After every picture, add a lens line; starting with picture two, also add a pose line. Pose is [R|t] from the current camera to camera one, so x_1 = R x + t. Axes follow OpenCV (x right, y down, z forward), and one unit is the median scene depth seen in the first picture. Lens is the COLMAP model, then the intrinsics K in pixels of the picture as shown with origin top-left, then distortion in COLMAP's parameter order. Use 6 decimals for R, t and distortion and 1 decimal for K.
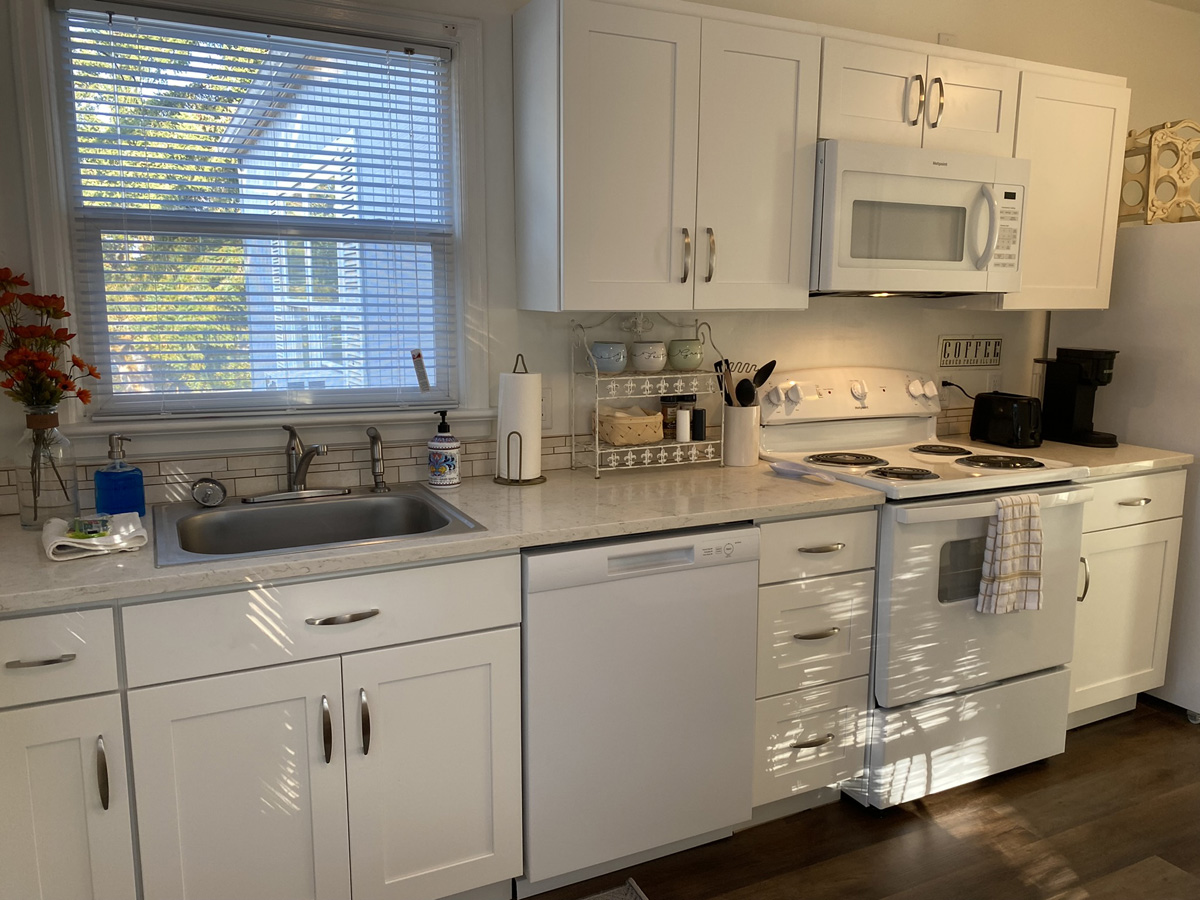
lens RADIAL K [[911.1, 0, 606.9], [0, 911.1, 440.0], [0, 0, 1]] dist [0.039573, -0.056136]
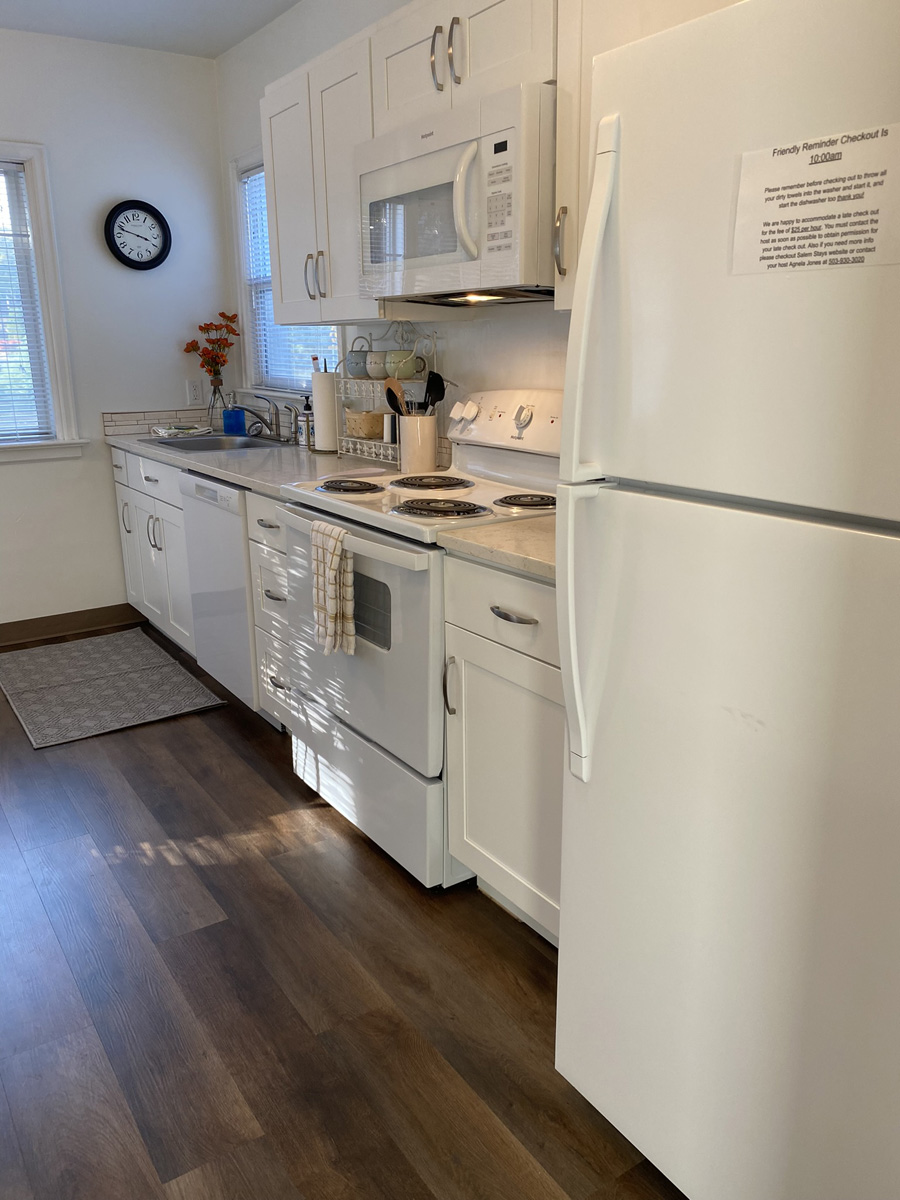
lens RADIAL K [[911.1, 0, 456.0], [0, 911.1, 606.7], [0, 0, 1]] dist [0.039573, -0.056136]
pose [[0.138174, 0.262860, -0.954889, 1.267472], [-0.154835, 0.958015, 0.241316, -0.091528], [0.978230, 0.114506, 0.173073, 0.915358]]
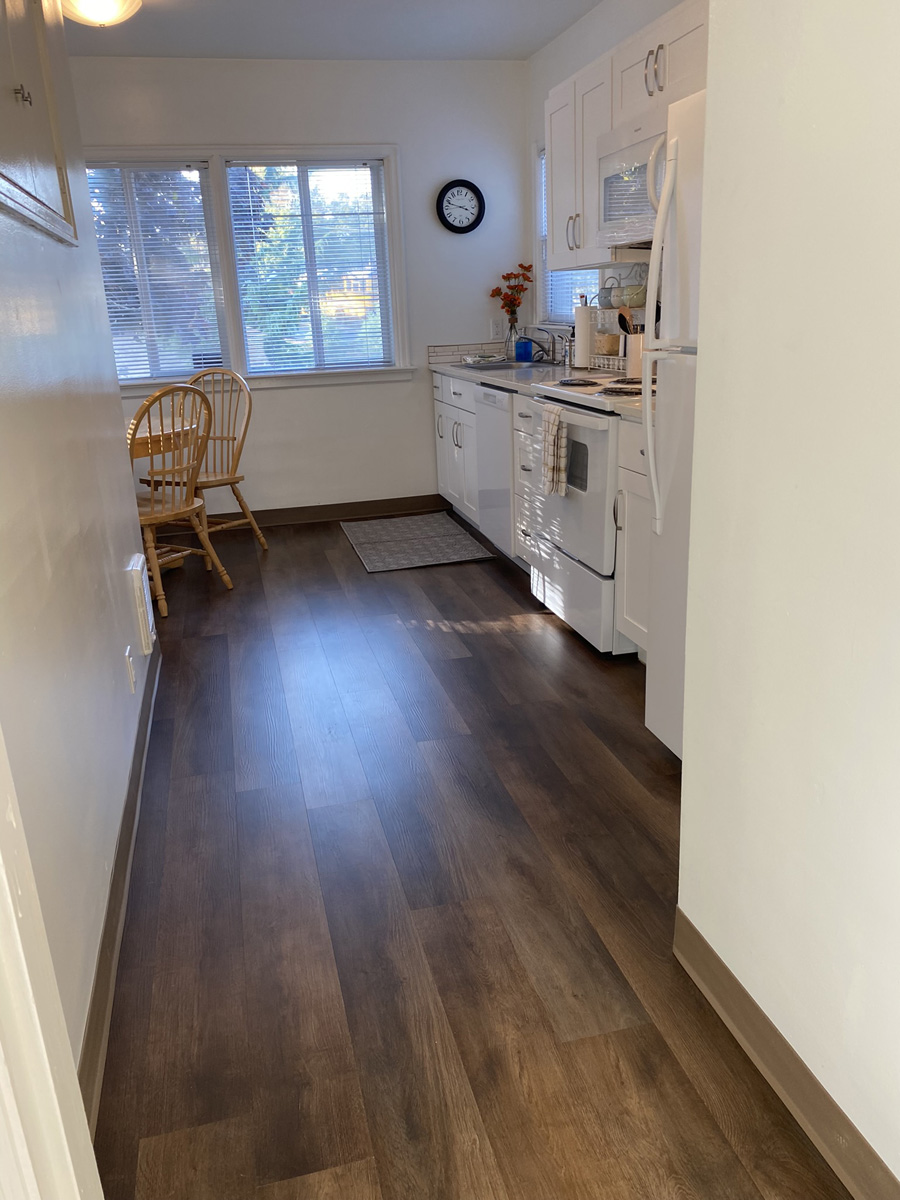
lens RADIAL K [[911.1, 0, 456.1], [0, 911.1, 617.7], [0, 0, 1]] dist [0.039573, -0.056136]
pose [[-0.208293, 0.317381, -0.925140, 1.710709], [-0.121013, 0.930256, 0.346382, -0.090464], [0.970551, 0.184103, -0.155359, 1.057179]]
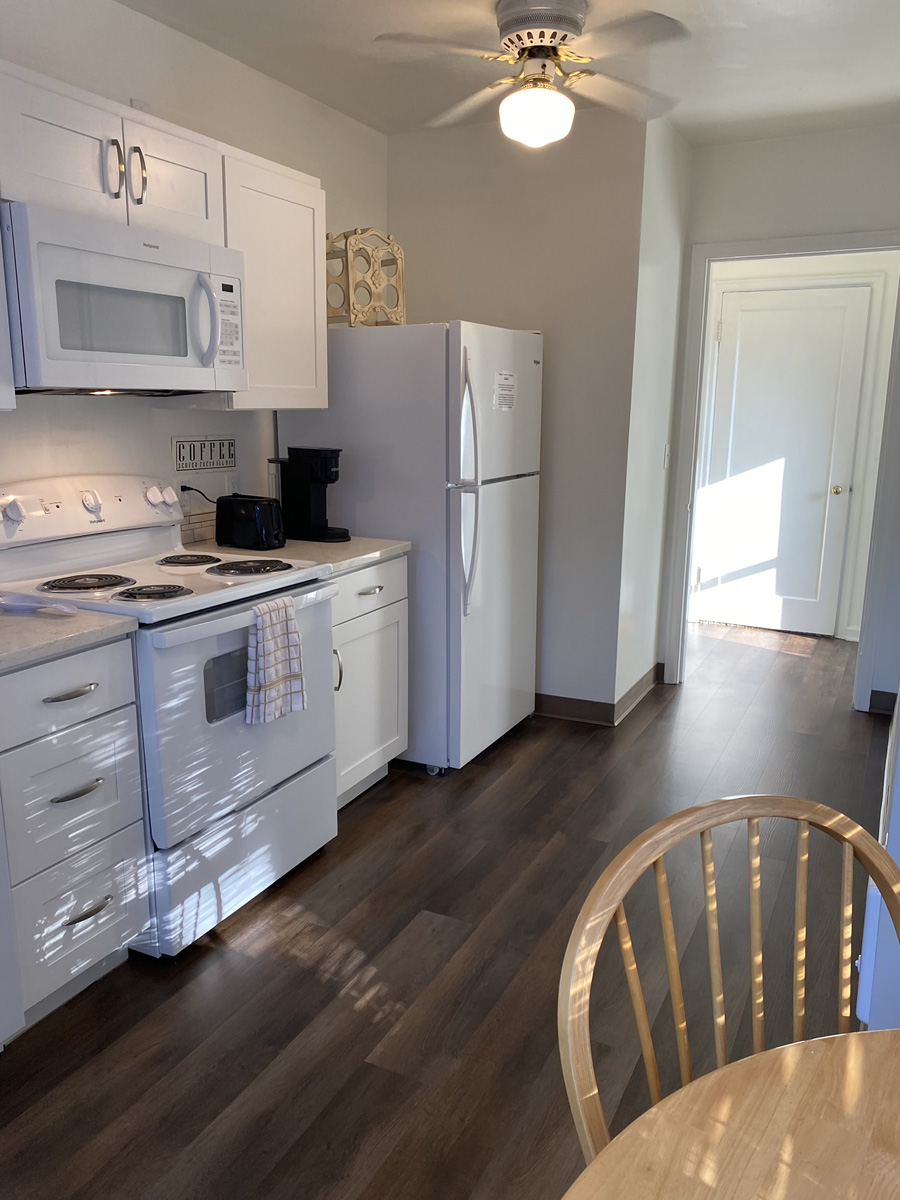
lens RADIAL K [[911.1, 0, 443.7], [0, 911.1, 600.8], [0, 0, 1]] dist [0.039573, -0.056136]
pose [[0.803796, -0.130410, 0.580435, 0.025796], [0.093094, 0.991230, 0.093788, -0.012915], [-0.587576, -0.021352, 0.808887, 0.093292]]
